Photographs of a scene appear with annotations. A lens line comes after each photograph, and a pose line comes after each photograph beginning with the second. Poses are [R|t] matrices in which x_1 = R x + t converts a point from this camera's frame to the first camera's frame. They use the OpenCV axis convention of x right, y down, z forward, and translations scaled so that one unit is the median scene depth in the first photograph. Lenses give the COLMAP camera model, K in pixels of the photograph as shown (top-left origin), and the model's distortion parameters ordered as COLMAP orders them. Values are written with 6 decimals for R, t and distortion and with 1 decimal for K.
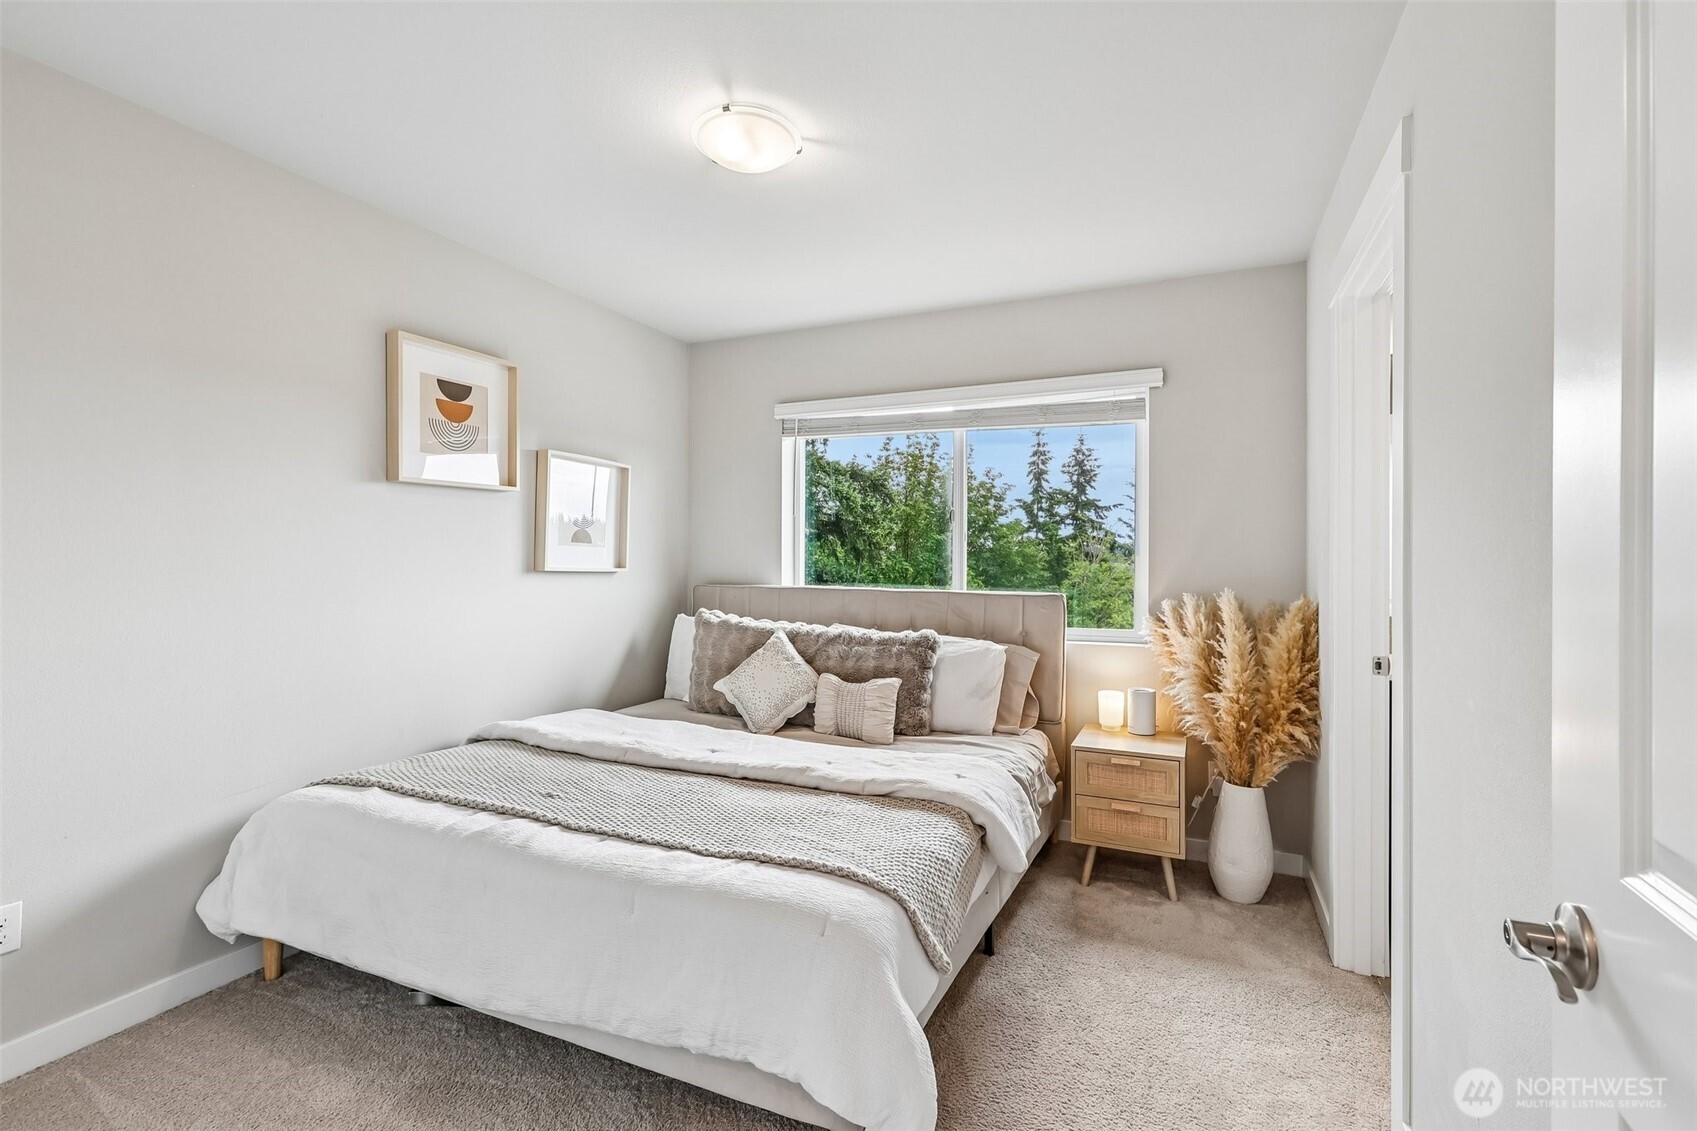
lens RADIAL K [[766.9, 0, 857.2], [0, 766.9, 556.0], [0, 0, 1]] dist [-0.004172, 0.002784]
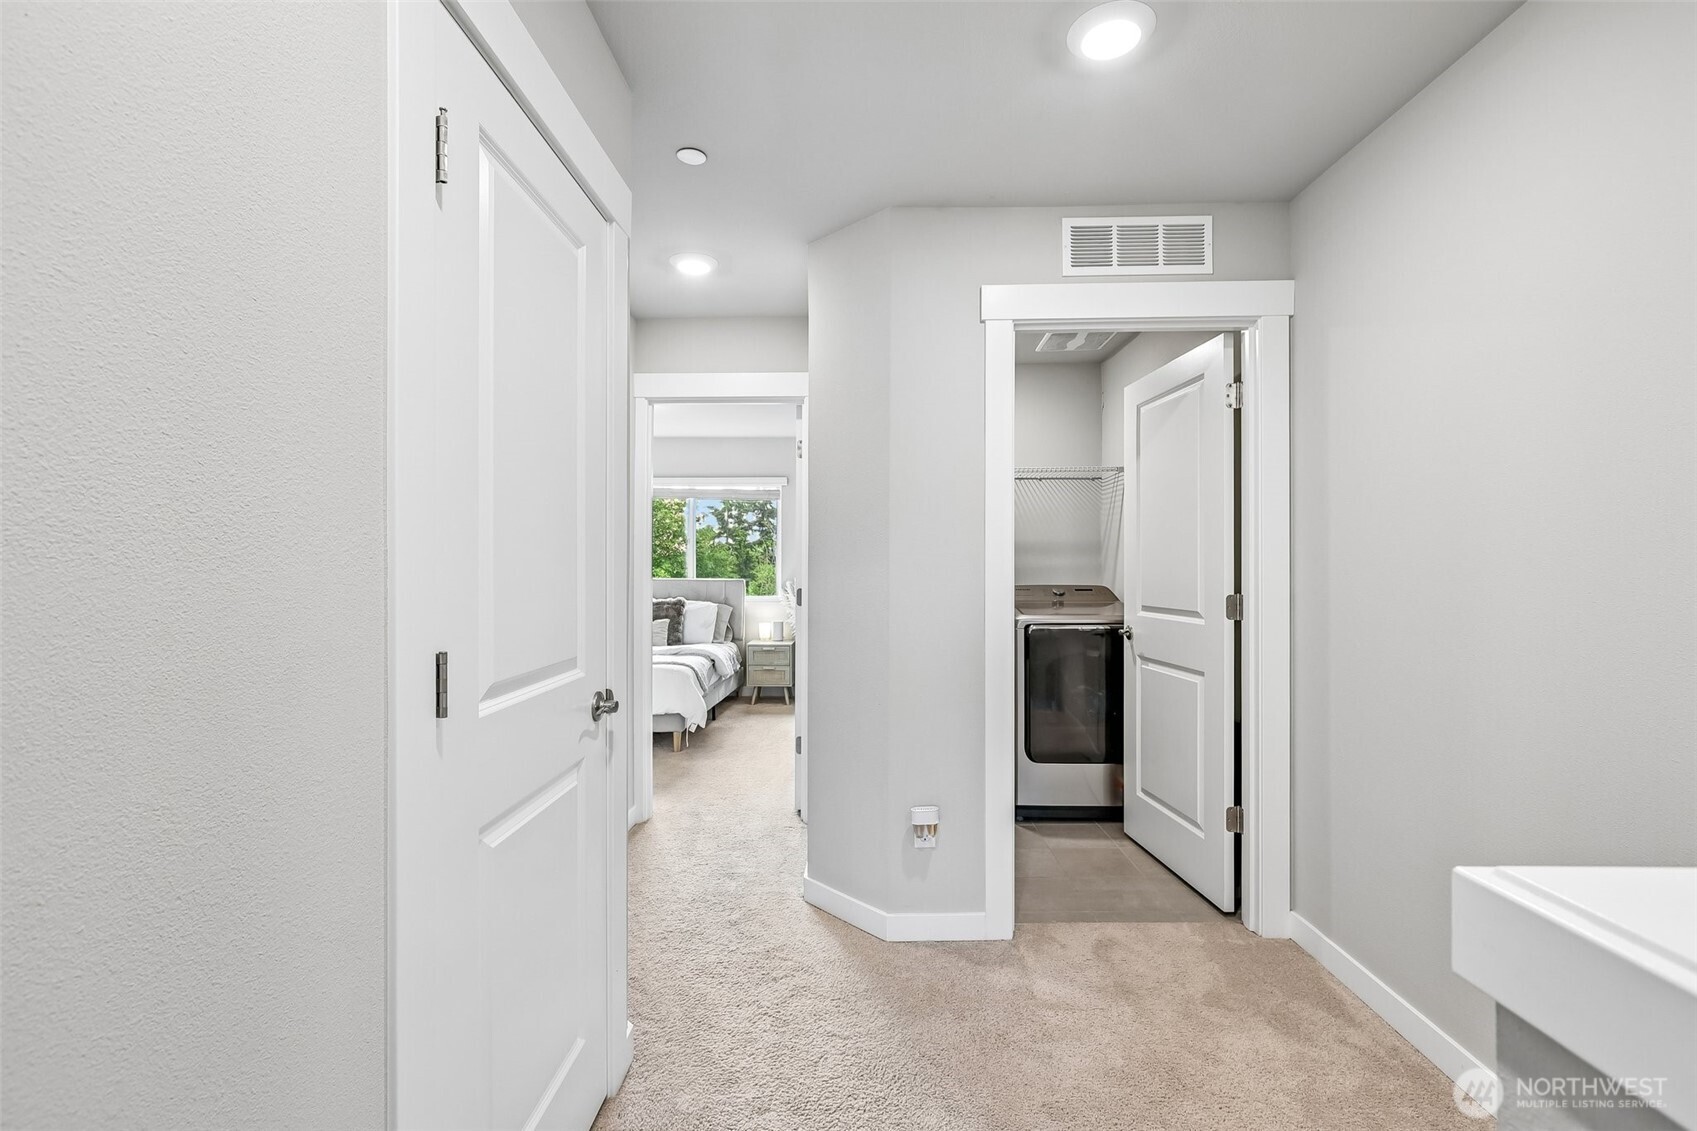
lens RADIAL K [[766.9, 0, 846.0], [0, 766.9, 561.9], [0, 0, 1]] dist [-0.004172, 0.002784]
pose [[0.926890, -0.000322, 0.375332, -0.276098], [-0.000883, 0.999995, 0.003040, -0.006736], [-0.375331, -0.003150, 0.926885, -1.117306]]
